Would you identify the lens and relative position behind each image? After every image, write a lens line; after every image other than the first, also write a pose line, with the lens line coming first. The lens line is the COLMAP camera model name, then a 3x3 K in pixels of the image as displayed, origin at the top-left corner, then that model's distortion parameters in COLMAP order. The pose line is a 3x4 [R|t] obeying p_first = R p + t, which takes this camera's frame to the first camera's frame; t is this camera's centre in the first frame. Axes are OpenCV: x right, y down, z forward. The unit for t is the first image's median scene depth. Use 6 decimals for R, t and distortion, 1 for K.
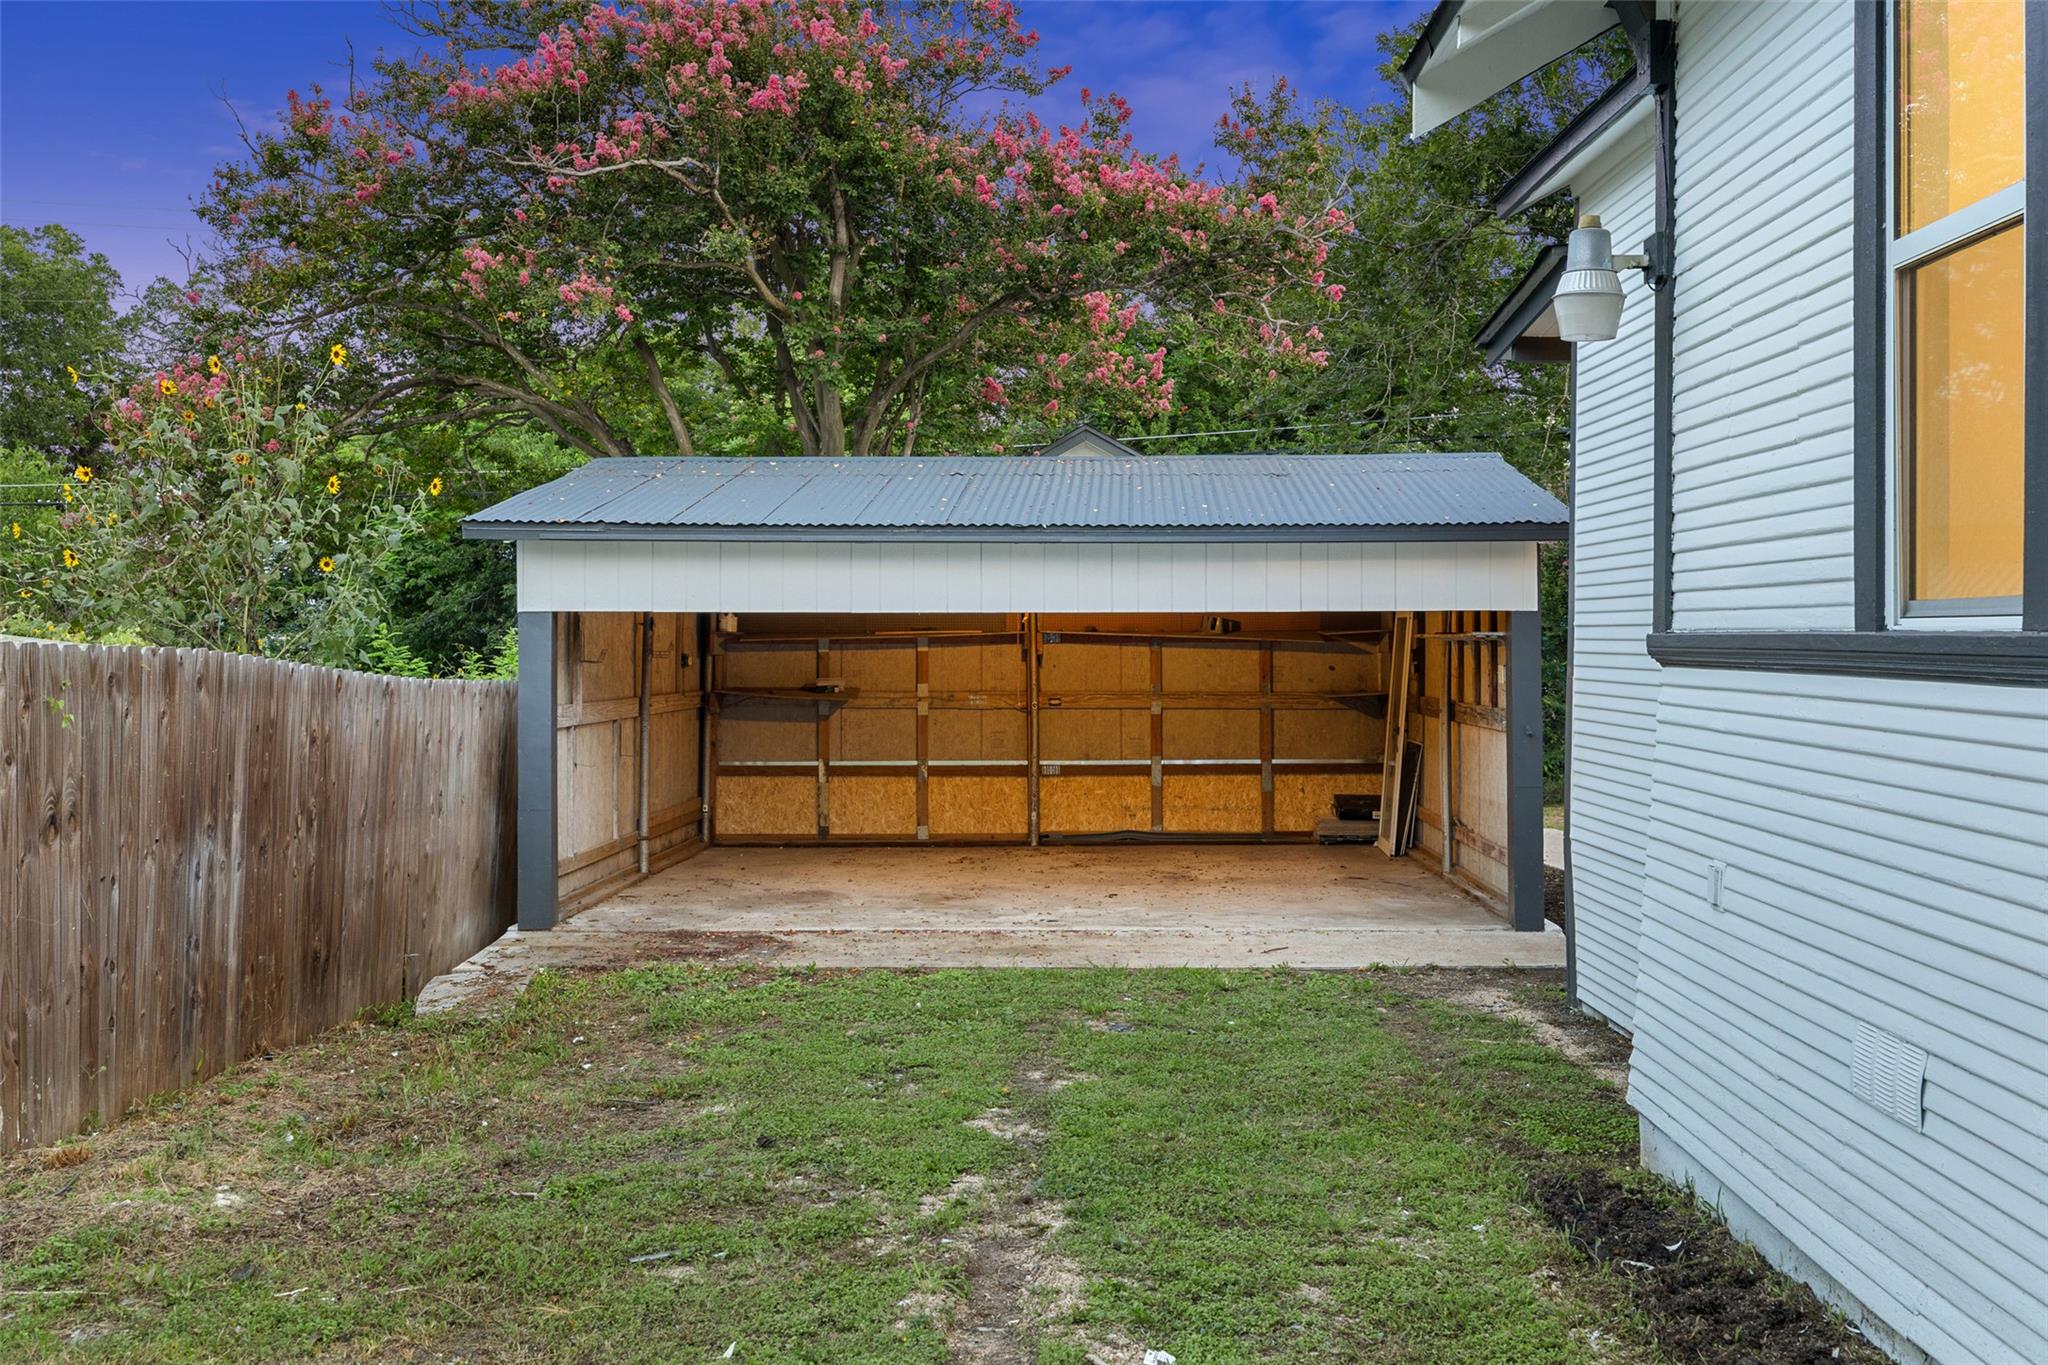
lens RADIAL K [[2066.6, 0, 1024.0], [0, 2066.6, 682.5], [0, 0, 1]] dist [-0.000441, -0.000145]
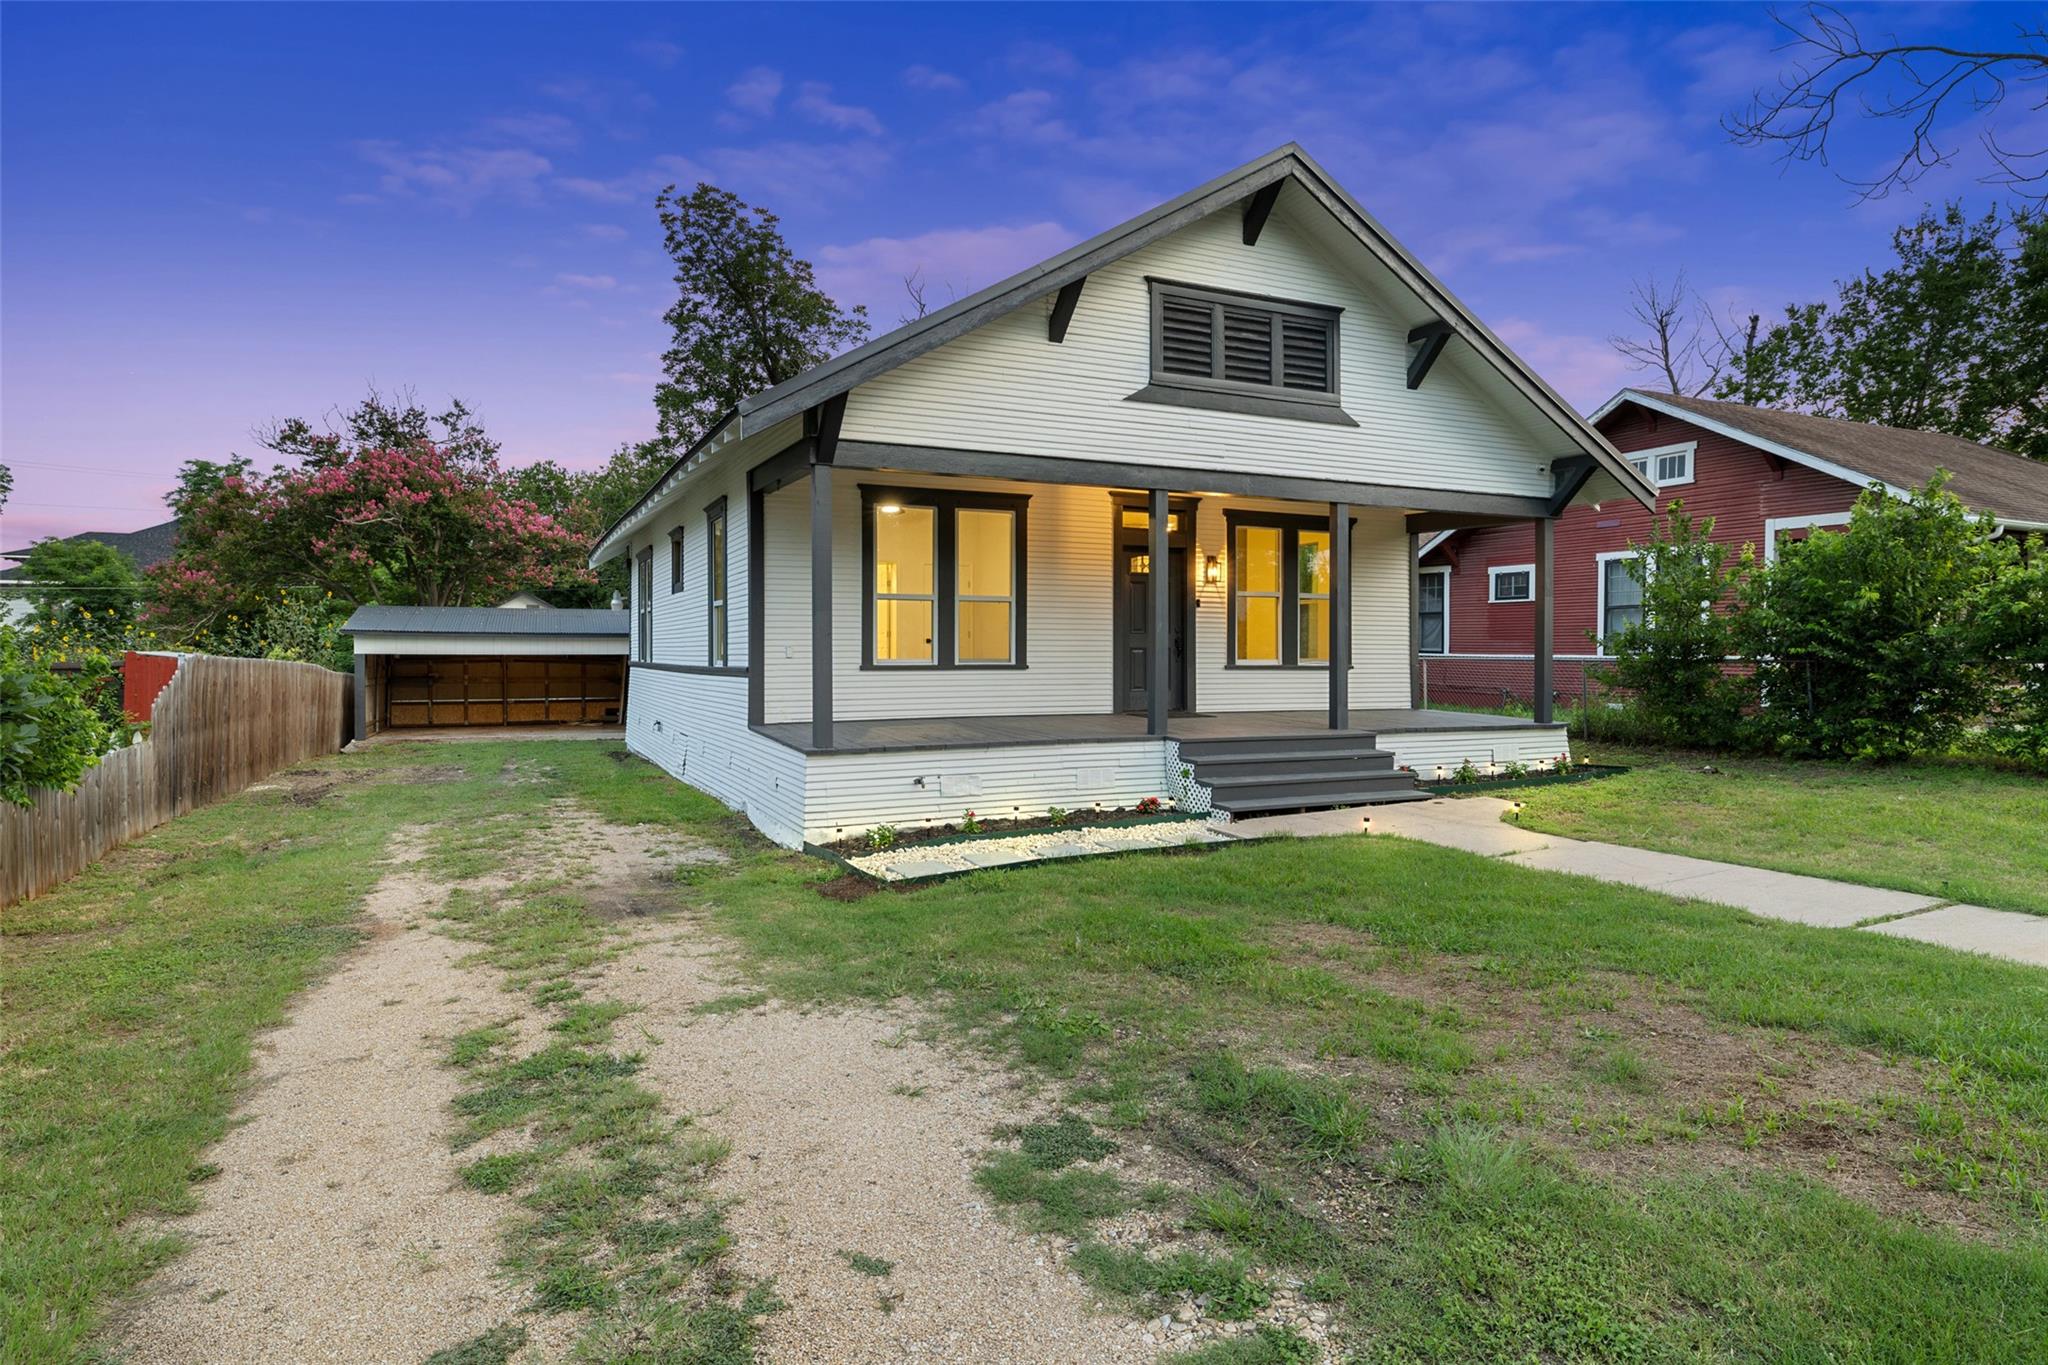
lens RADIAL K [[1168.4, 0, 1024.0], [0, 1168.4, 682.5], [0, 0, 1]] dist [-0.007359, -0.000884]
pose [[0.909383, -0.002781, 0.415950, -0.016360], [0.002469, 0.999996, 0.001289, 0.012462], [-0.415952, -0.000145, 0.909387, -0.972167]]
